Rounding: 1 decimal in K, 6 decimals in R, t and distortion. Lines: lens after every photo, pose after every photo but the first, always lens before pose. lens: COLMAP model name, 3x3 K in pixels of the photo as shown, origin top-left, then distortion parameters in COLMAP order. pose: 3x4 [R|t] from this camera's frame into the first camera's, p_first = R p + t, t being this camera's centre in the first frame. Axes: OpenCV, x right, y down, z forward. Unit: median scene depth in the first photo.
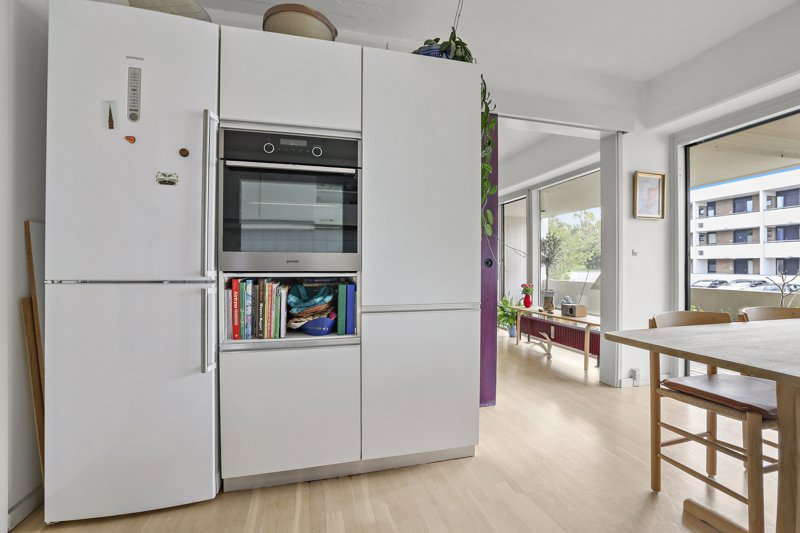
lens RADIAL K [[351.4, 0, 381.5], [0, 351.4, 268.9], [0, 0, 1]] dist [-0.040196, 0.012254]
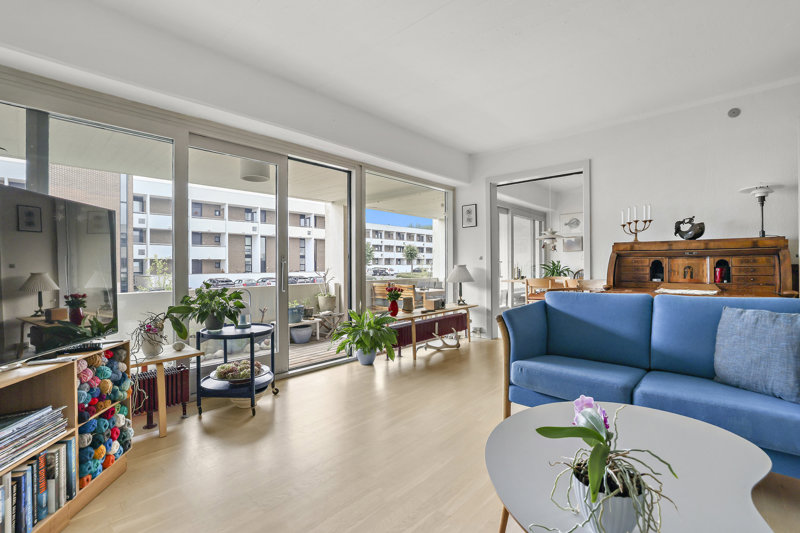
lens RADIAL K [[351.4, 0, 390.9], [0, 351.4, 267.7], [0, 0, 1]] dist [-0.040196, 0.012254]
pose [[-0.563514, -0.005887, 0.826085, -0.422287], [0.013313, 0.999780, 0.016206, -0.028520], [-0.825999, 0.020130, -0.563312, 2.340603]]
